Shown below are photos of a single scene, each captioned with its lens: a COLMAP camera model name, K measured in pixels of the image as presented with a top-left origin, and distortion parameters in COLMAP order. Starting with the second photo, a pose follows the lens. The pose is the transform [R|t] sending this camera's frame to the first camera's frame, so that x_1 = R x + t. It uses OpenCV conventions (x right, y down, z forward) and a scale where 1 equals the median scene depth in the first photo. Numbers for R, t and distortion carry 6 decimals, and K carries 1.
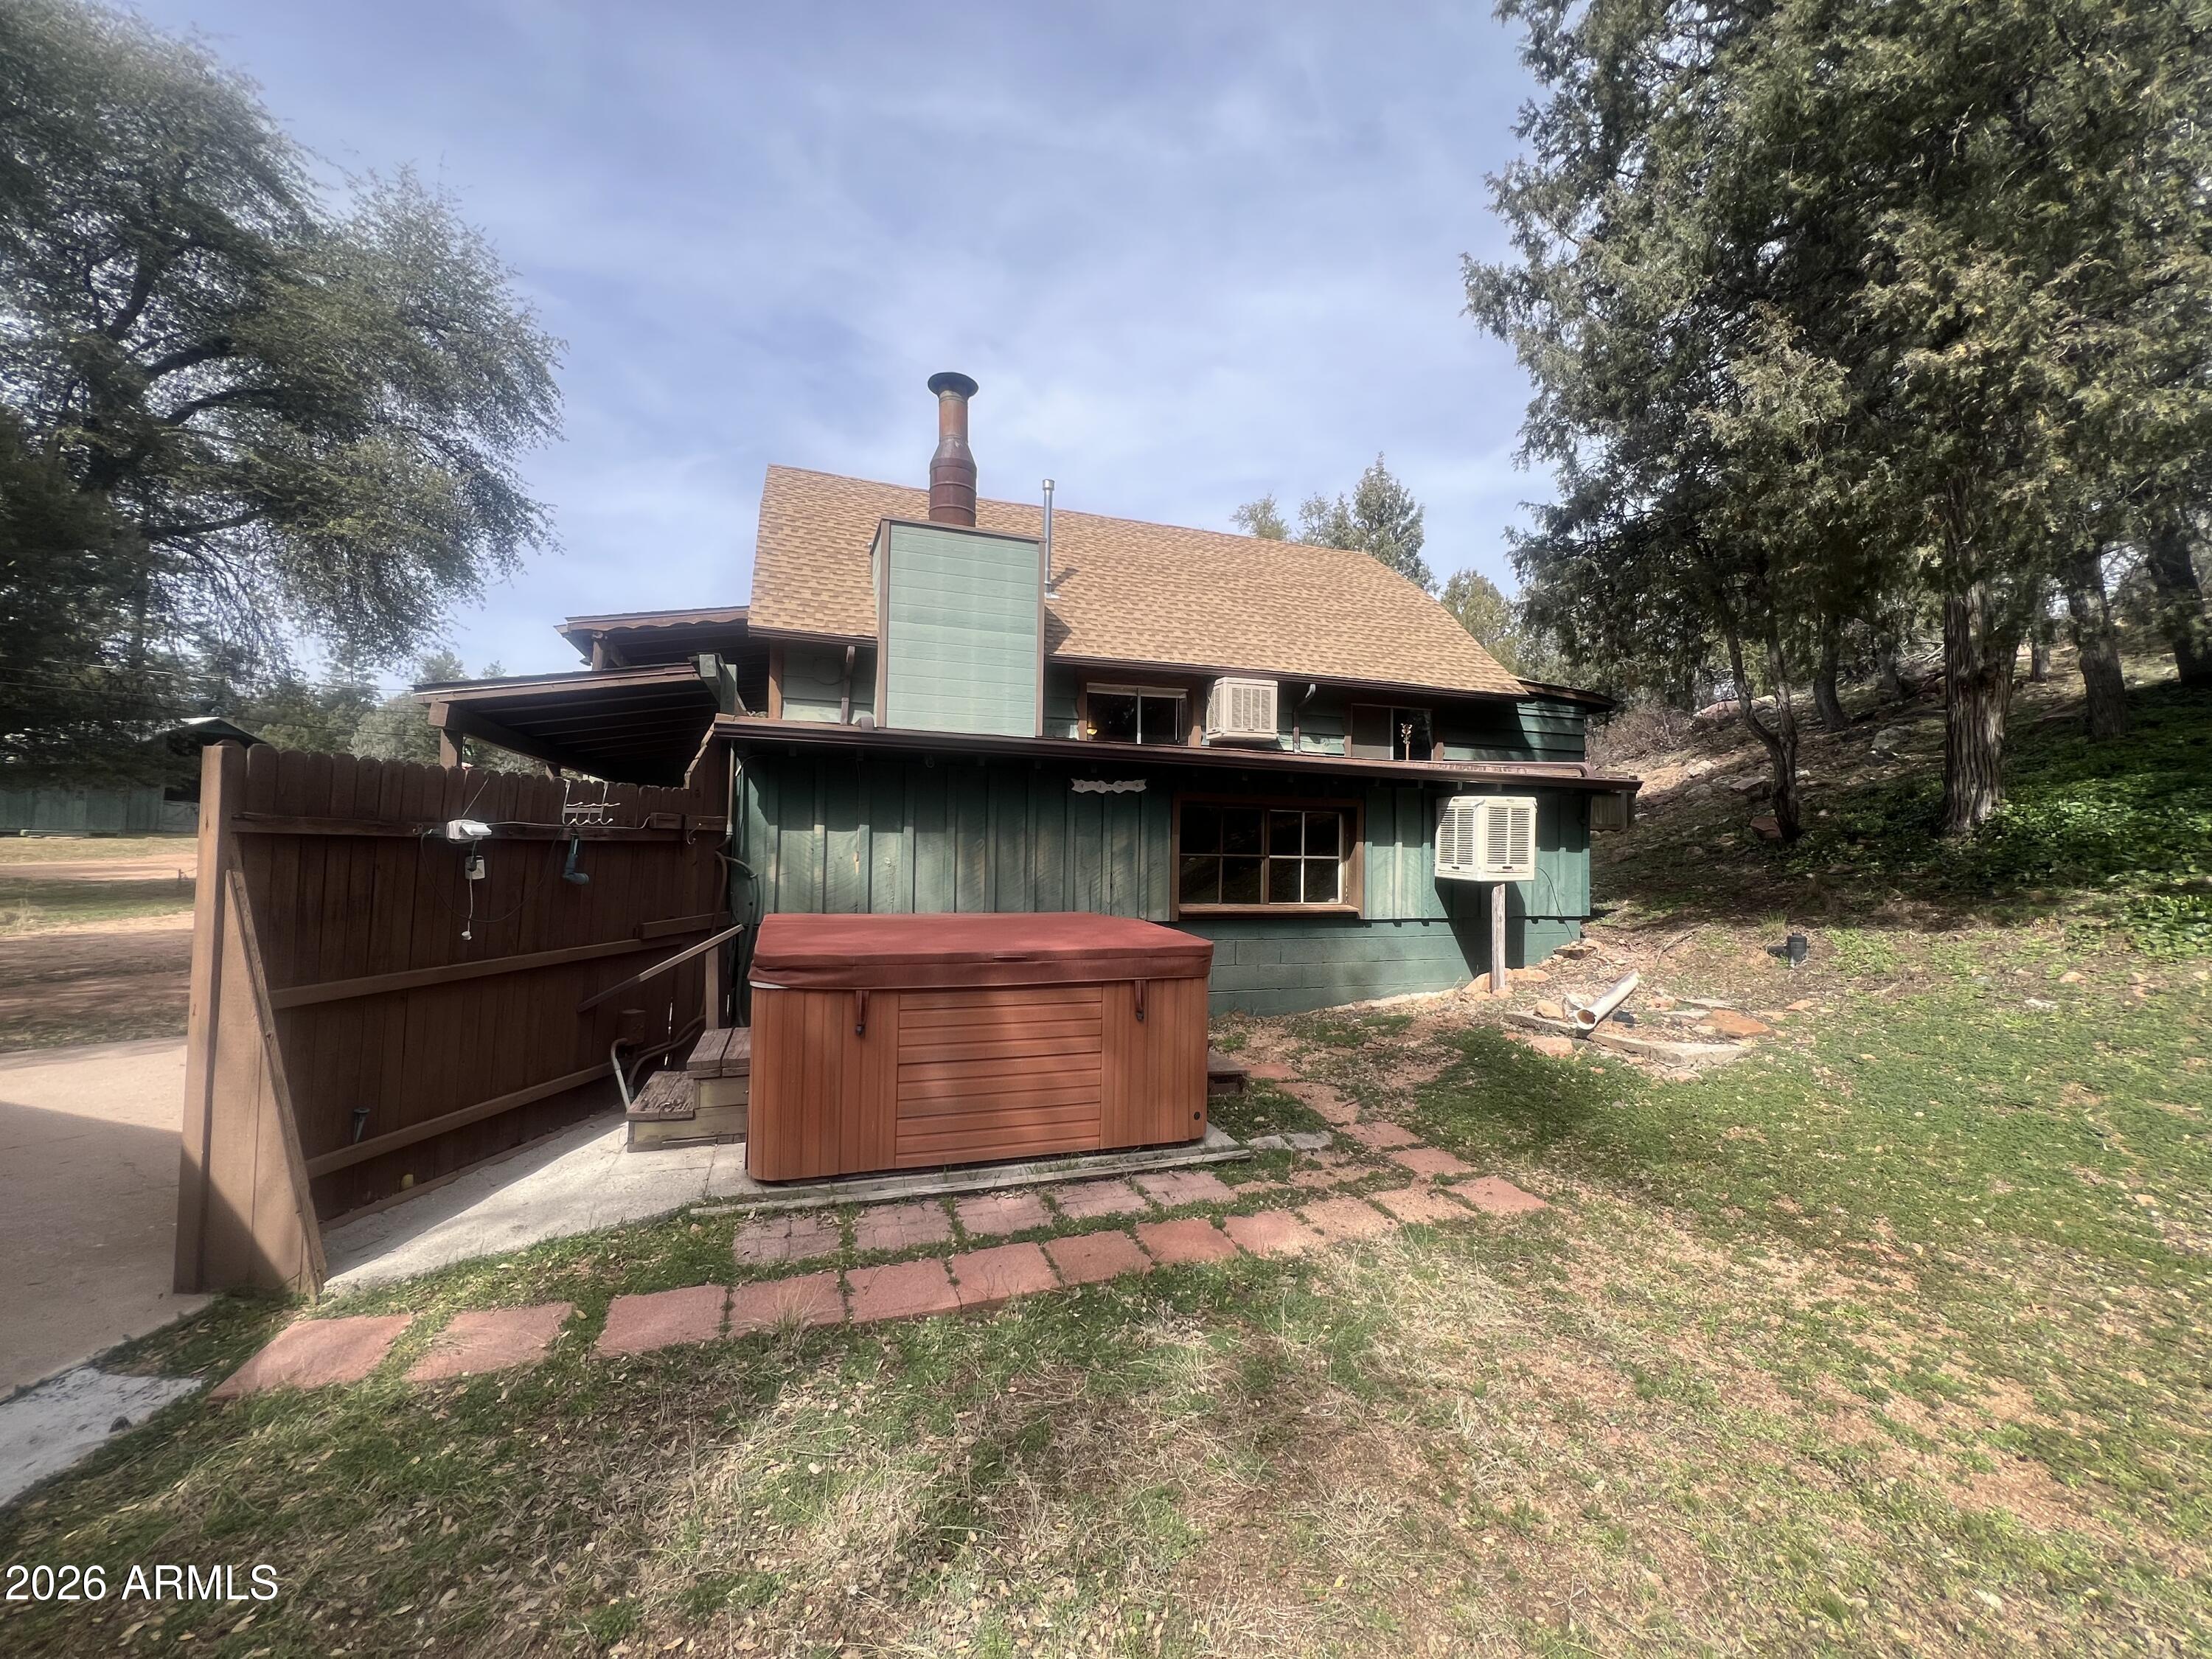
lens RADIAL K [[895.8, 0, 1108.1], [0, 895.8, 825.9], [0, 0, 1]] dist [-0.001386, 0.000015]
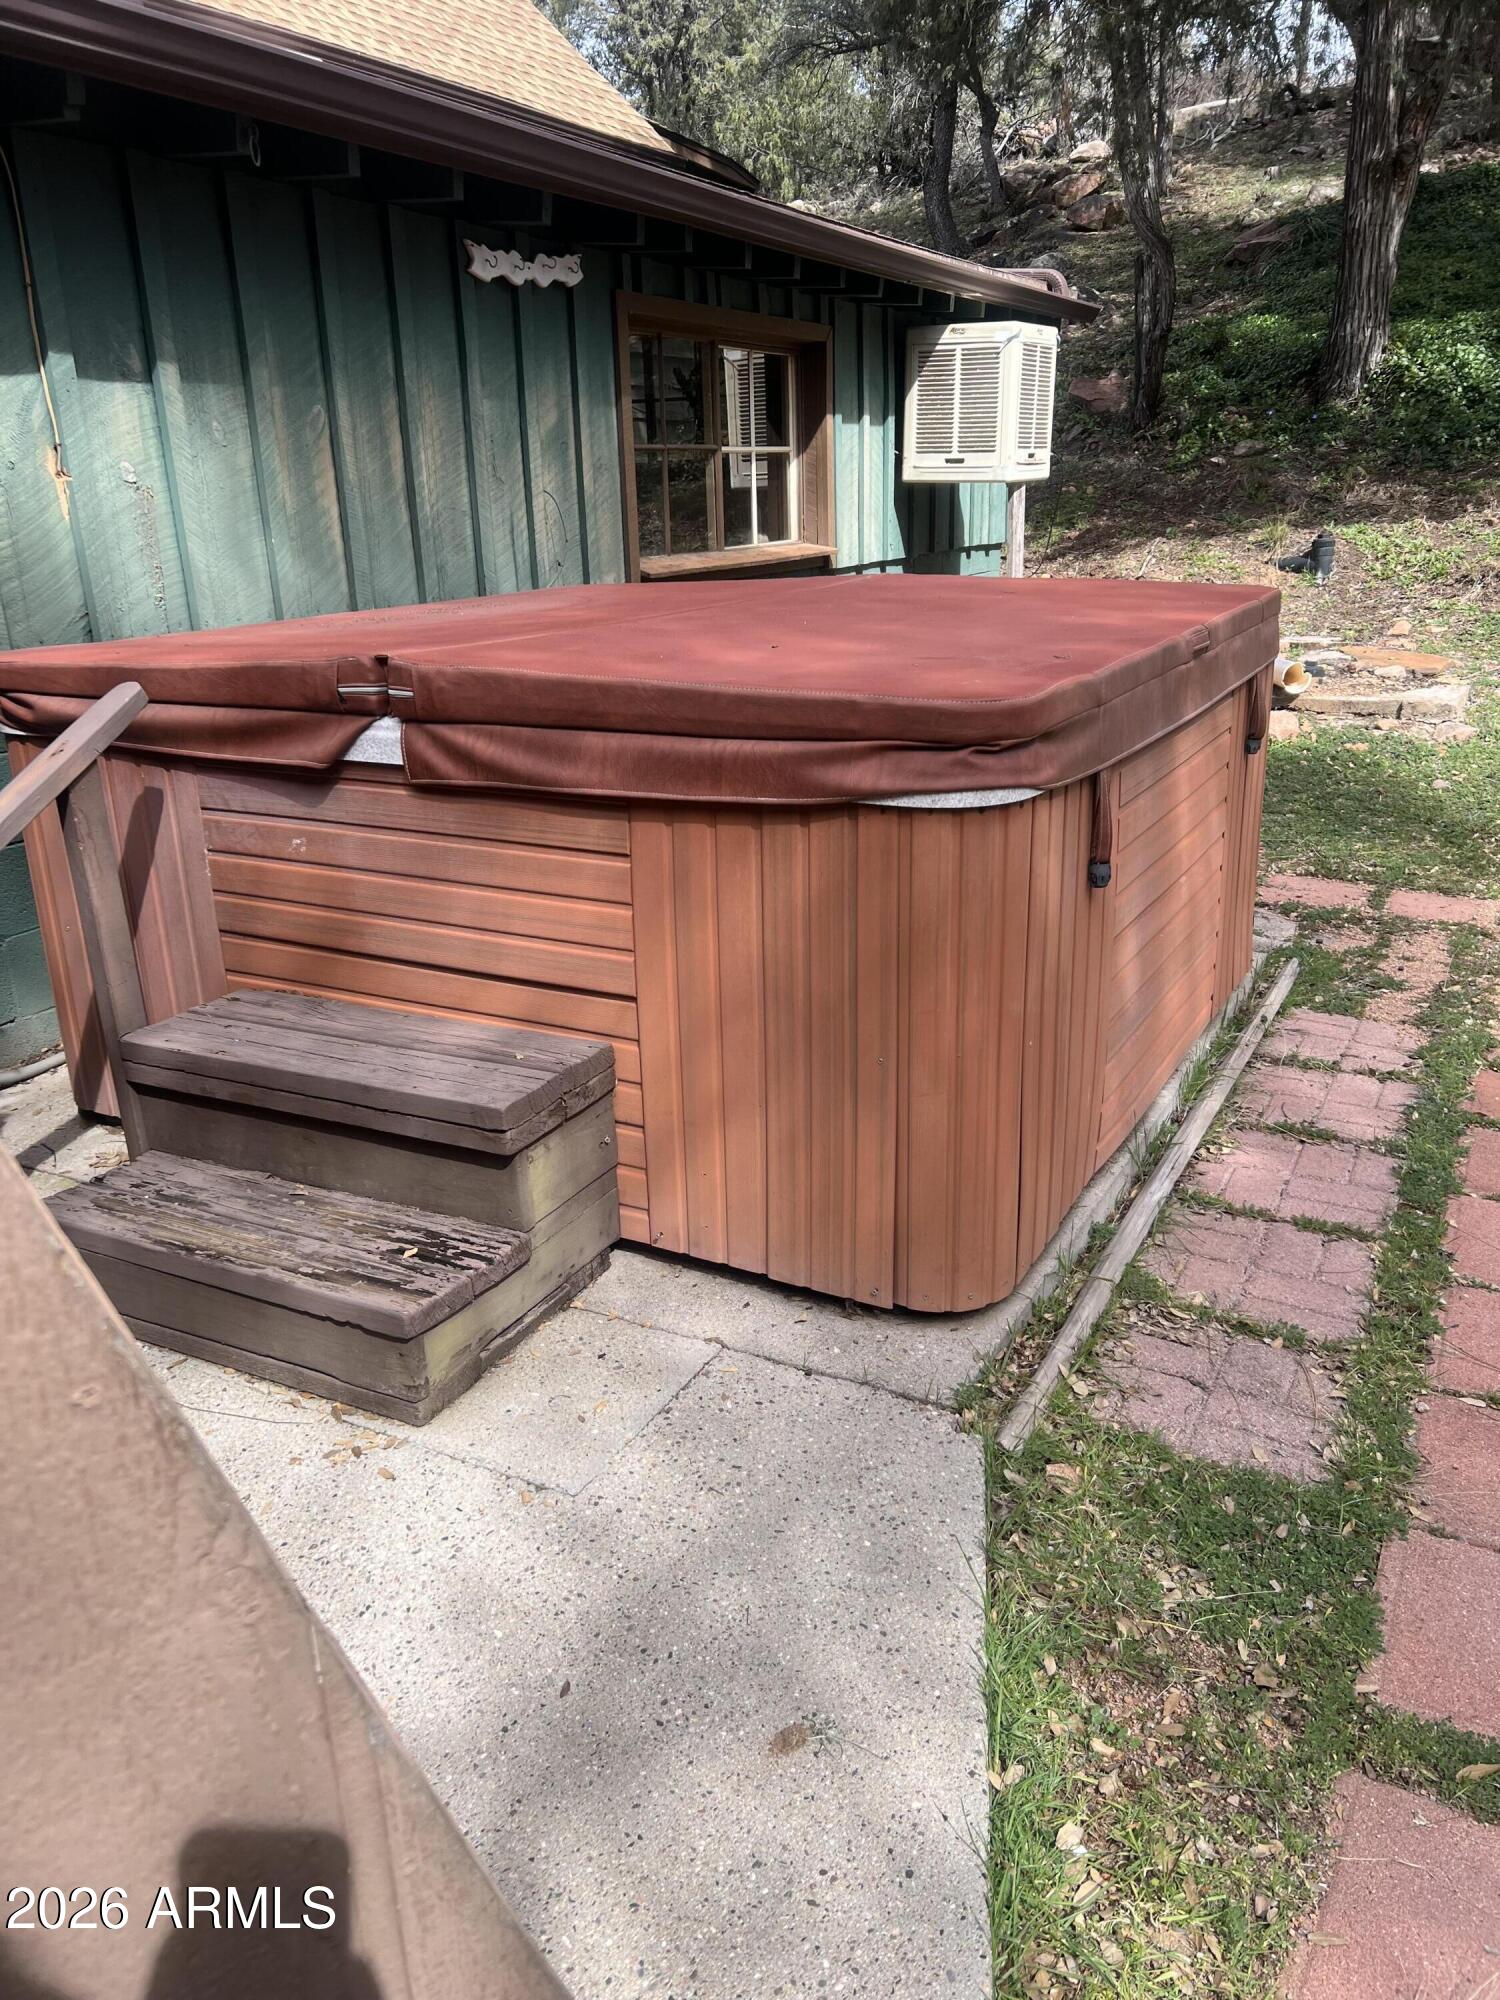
lens RADIAL K [[1523.6, 0, 750.8], [0, 1523.6, 1003.4], [0, 0, 1]] dist [0.021256, -0.006823]
pose [[0.737091, -0.255492, 0.625636, -0.452892], [0.026404, 0.935961, 0.351111, 0.027982], [-0.675277, -0.242281, 0.696635, 0.359152]]
